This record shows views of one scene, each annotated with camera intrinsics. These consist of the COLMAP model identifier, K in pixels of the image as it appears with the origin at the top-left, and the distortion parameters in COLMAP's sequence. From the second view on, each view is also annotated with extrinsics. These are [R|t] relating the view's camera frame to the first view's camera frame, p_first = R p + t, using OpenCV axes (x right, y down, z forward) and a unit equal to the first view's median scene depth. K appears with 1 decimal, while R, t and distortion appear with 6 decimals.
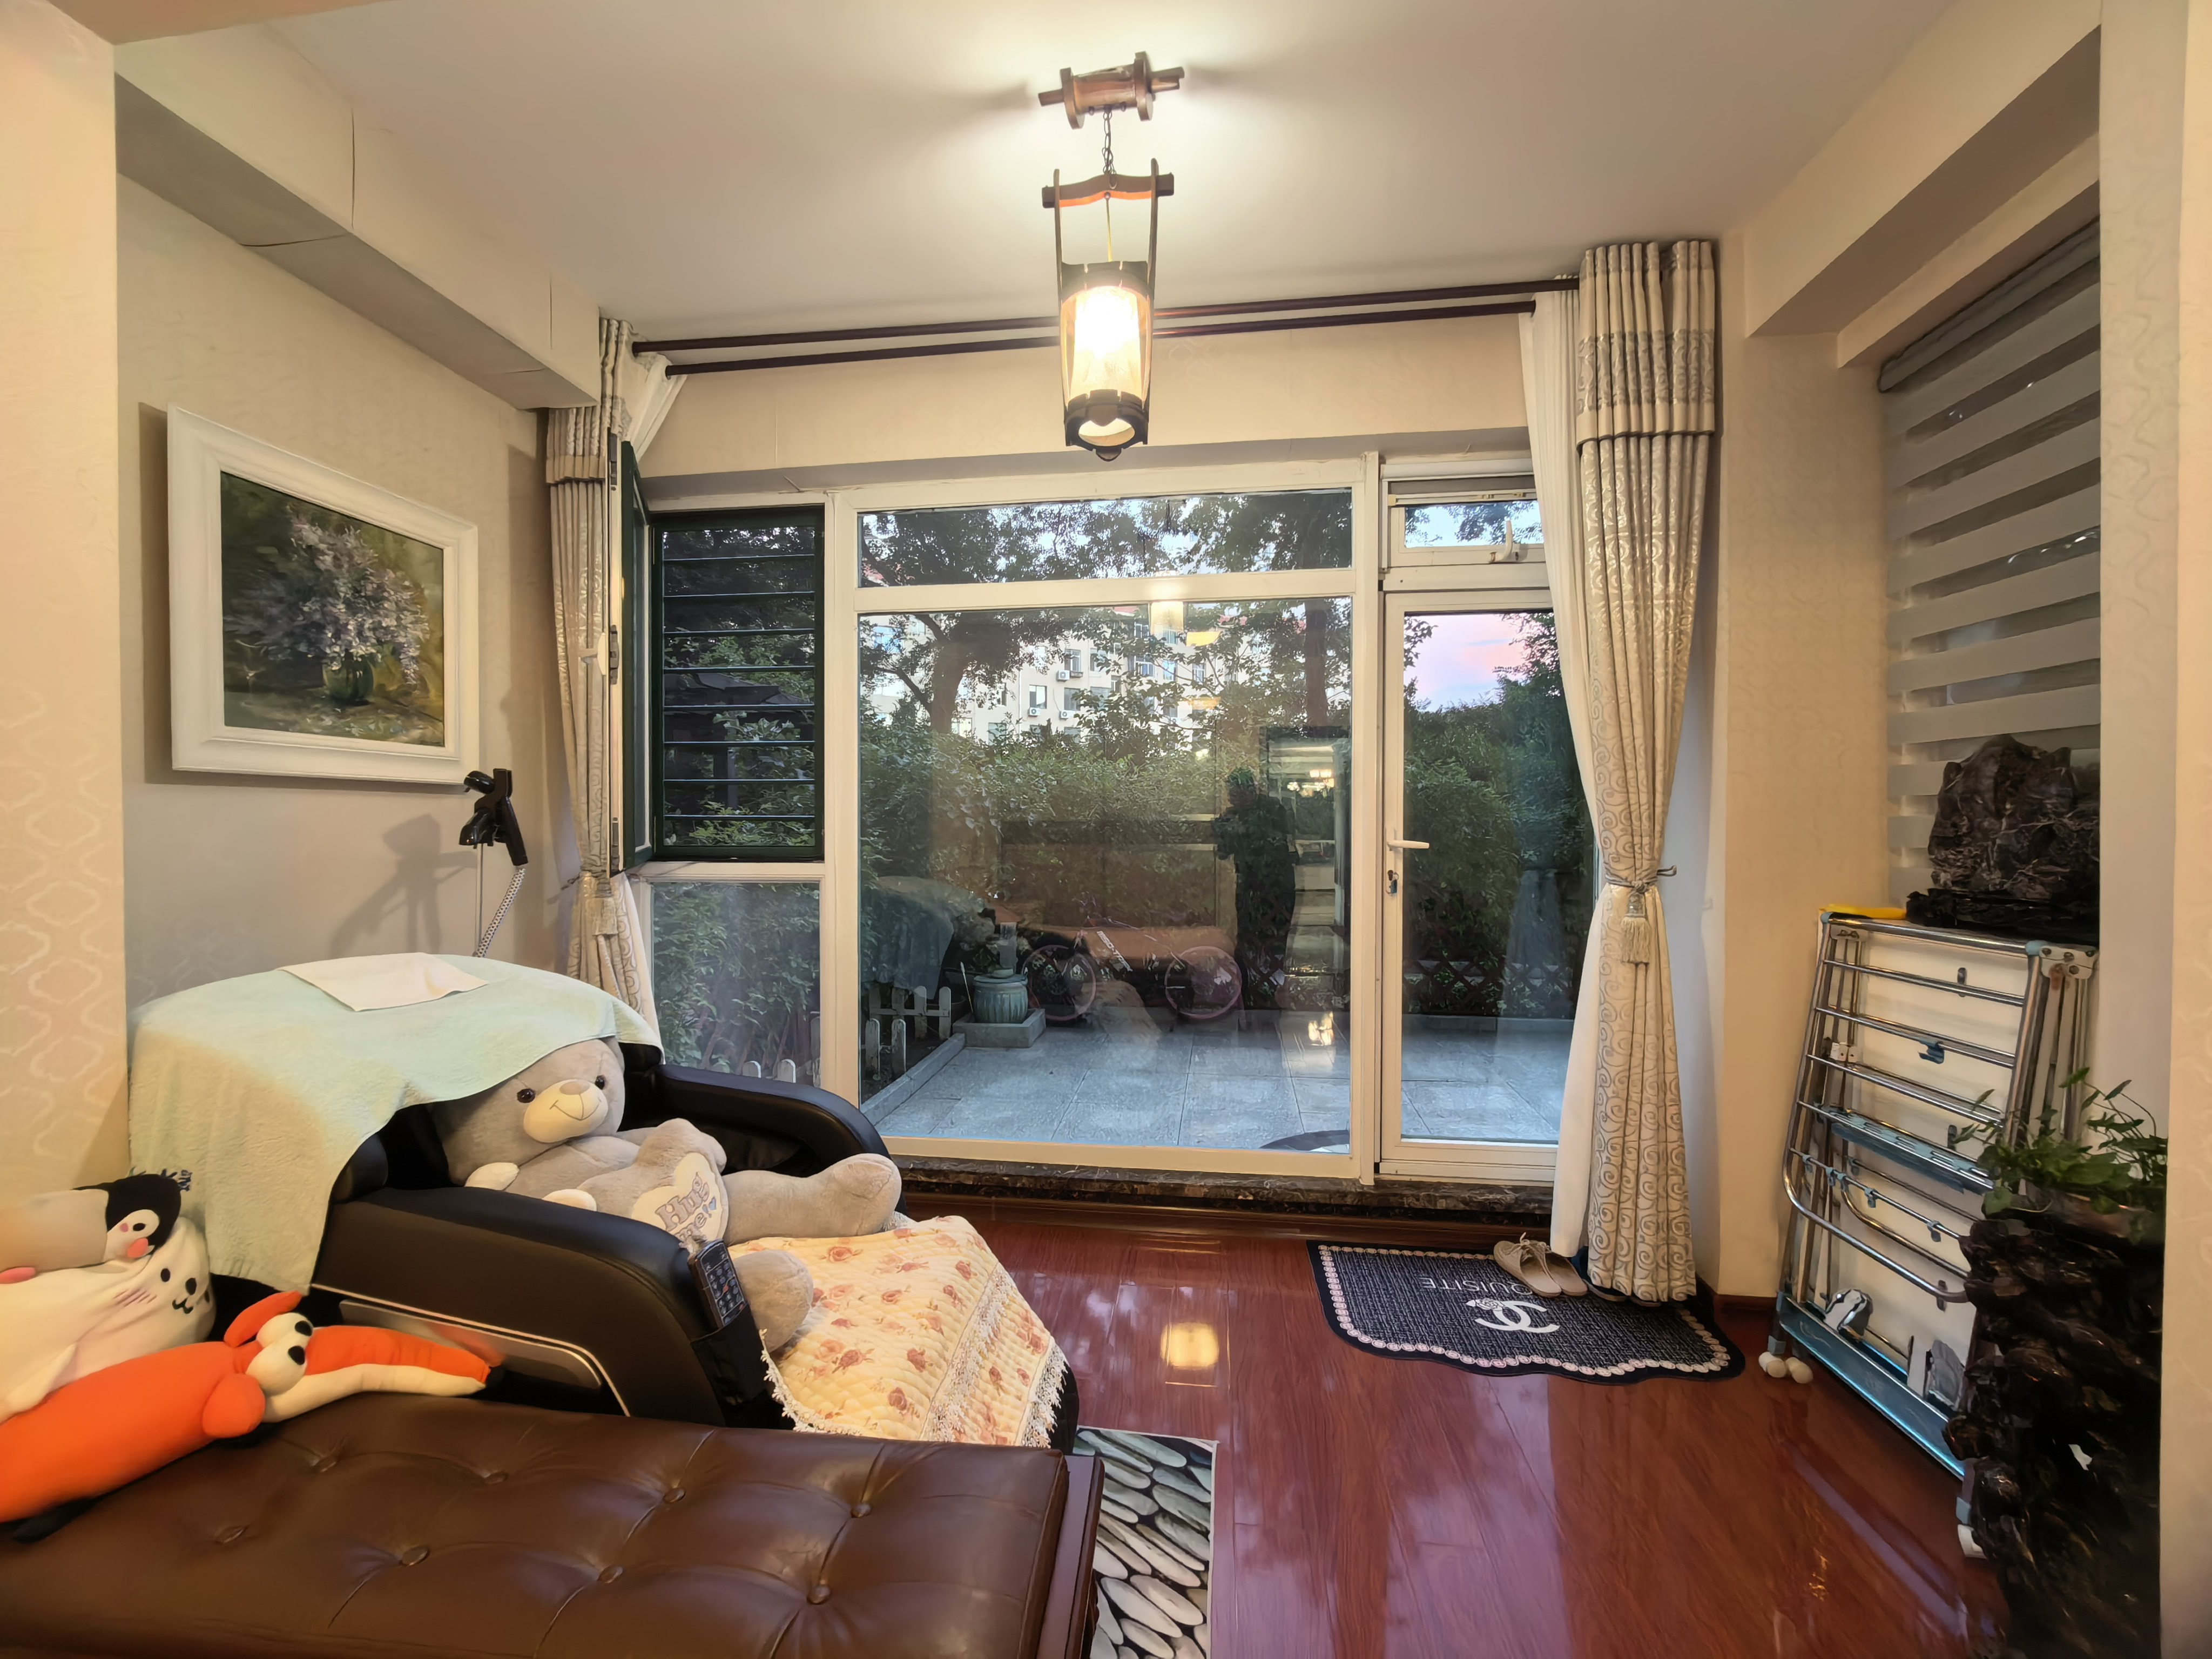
lens RADIAL K [[865.3, 0, 1106.0], [0, 865.3, 837.3], [0, 0, 1]] dist [-0.007613, -0.000039]
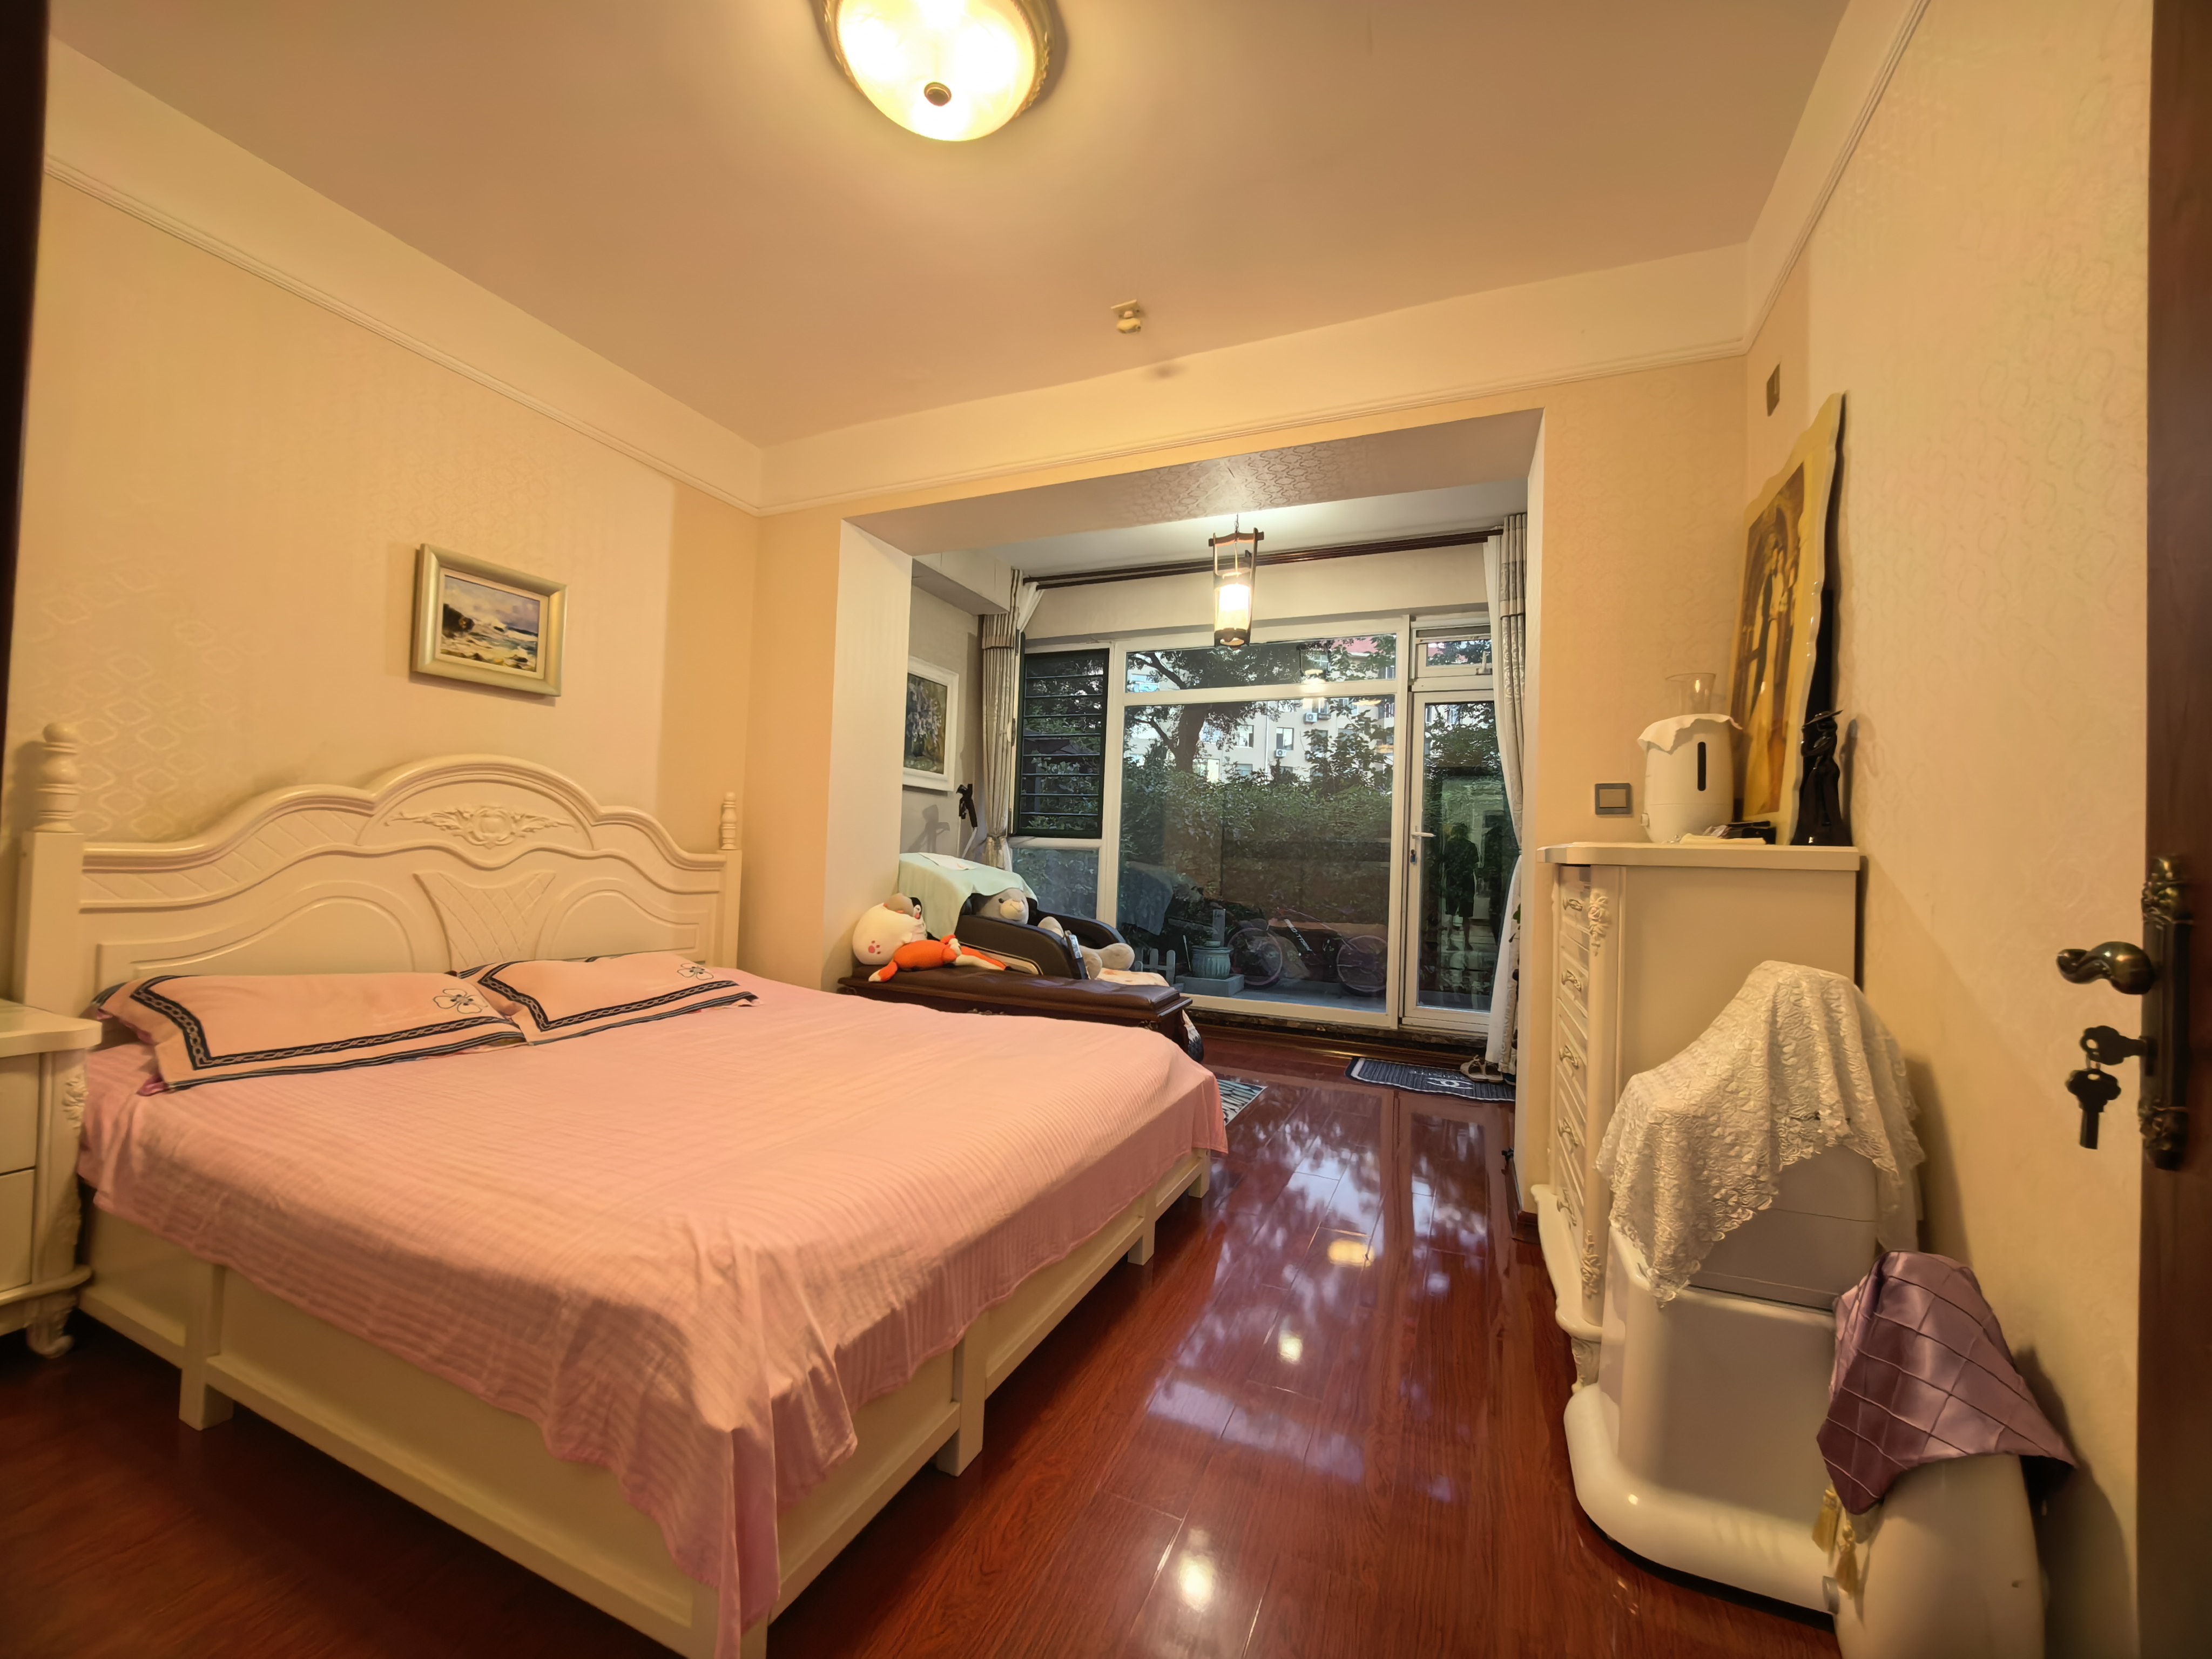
lens RADIAL K [[865.3, 0, 1106.0], [0, 865.3, 837.3], [0, 0, 1]] dist [-0.007613, -0.000039]
pose [[0.958998, 0.027895, -0.282038, 0.239271], [-0.040938, 0.998342, -0.040457, 0.115943], [0.280442, 0.050345, 0.958550, -0.900906]]
